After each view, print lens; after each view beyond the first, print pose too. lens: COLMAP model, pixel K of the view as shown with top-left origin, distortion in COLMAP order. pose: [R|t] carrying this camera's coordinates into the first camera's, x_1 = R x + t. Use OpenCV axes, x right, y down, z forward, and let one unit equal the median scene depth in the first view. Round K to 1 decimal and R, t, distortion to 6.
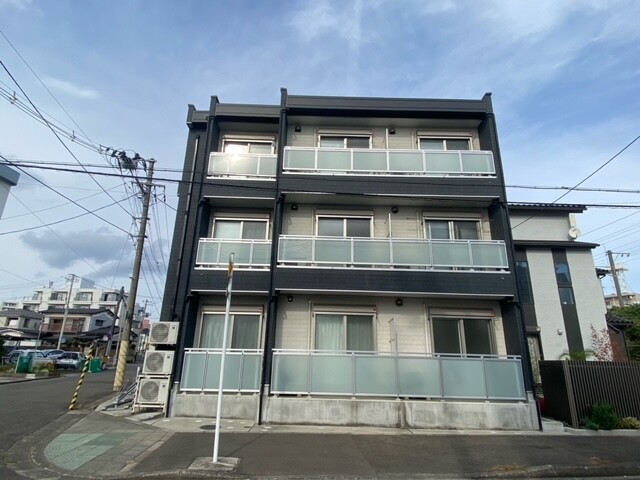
lens RADIAL K [[361.1, 0, 316.7], [0, 361.1, 242.1], [0, 0, 1]] dist [0.018363, -0.020879]
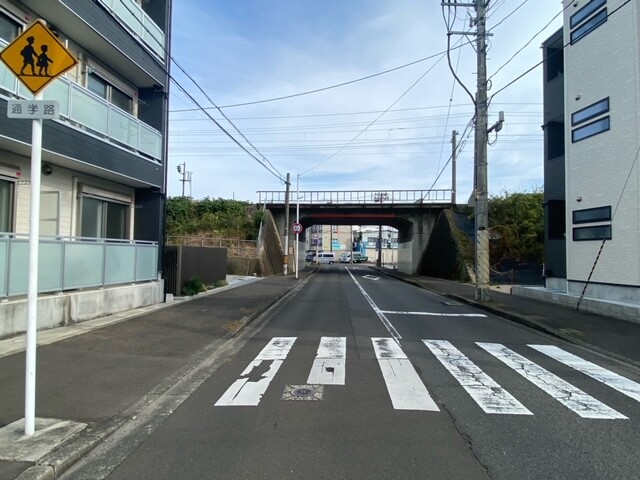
lens RADIAL K [[361.1, 0, 322.8], [0, 361.1, 239.1], [0, 0, 1]] dist [0.018363, -0.020879]
pose [[0.131953, 0.019759, 0.991059, -0.476017], [-0.319292, 0.947362, 0.023624, 0.124922], [-0.938425, -0.319555, 0.131317, 0.405388]]
